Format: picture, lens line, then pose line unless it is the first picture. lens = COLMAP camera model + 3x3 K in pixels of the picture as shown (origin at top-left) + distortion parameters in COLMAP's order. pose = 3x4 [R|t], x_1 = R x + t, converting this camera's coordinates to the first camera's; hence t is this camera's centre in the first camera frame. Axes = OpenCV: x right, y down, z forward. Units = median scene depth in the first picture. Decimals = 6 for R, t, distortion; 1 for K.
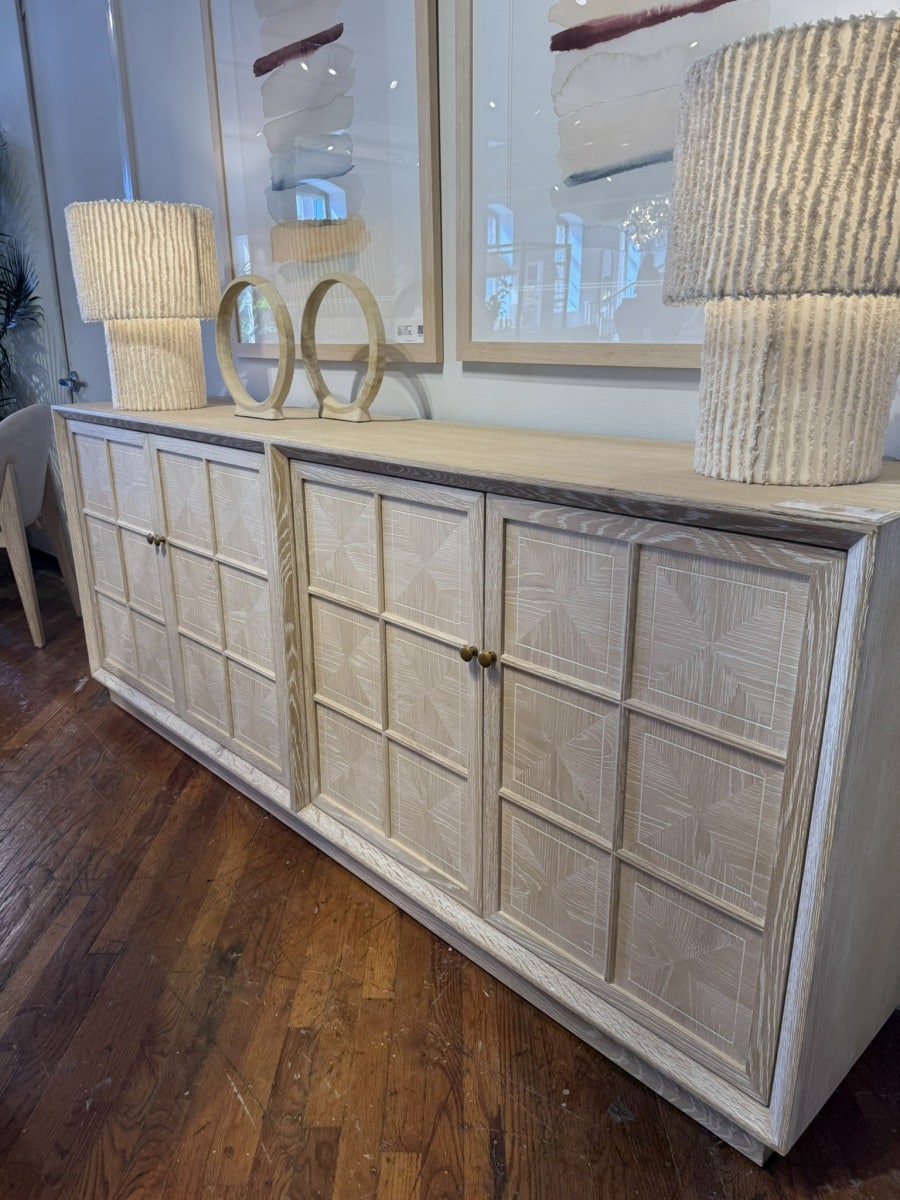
lens RADIAL K [[884.2, 0, 426.8], [0, 884.2, 621.1], [0, 0, 1]] dist [0.082048, -0.133205]
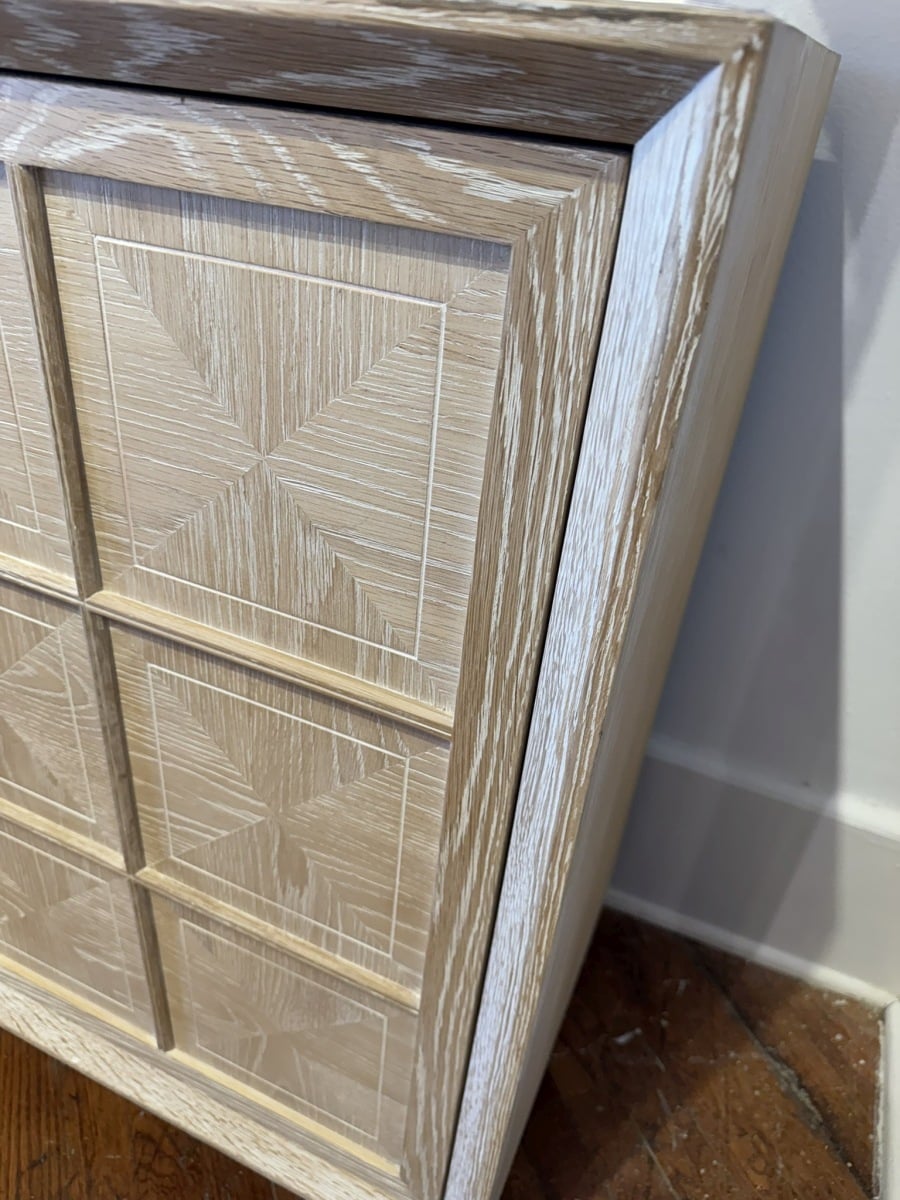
lens RADIAL K [[884.2, 0, 426.8], [0, 884.2, 621.1], [0, 0, 1]] dist [0.082048, -0.133205]
pose [[0.919190, -0.152988, 0.362885, 0.236352], [0.043968, 0.955565, 0.291485, -0.015041], [-0.391353, -0.251974, 0.885071, 0.620701]]
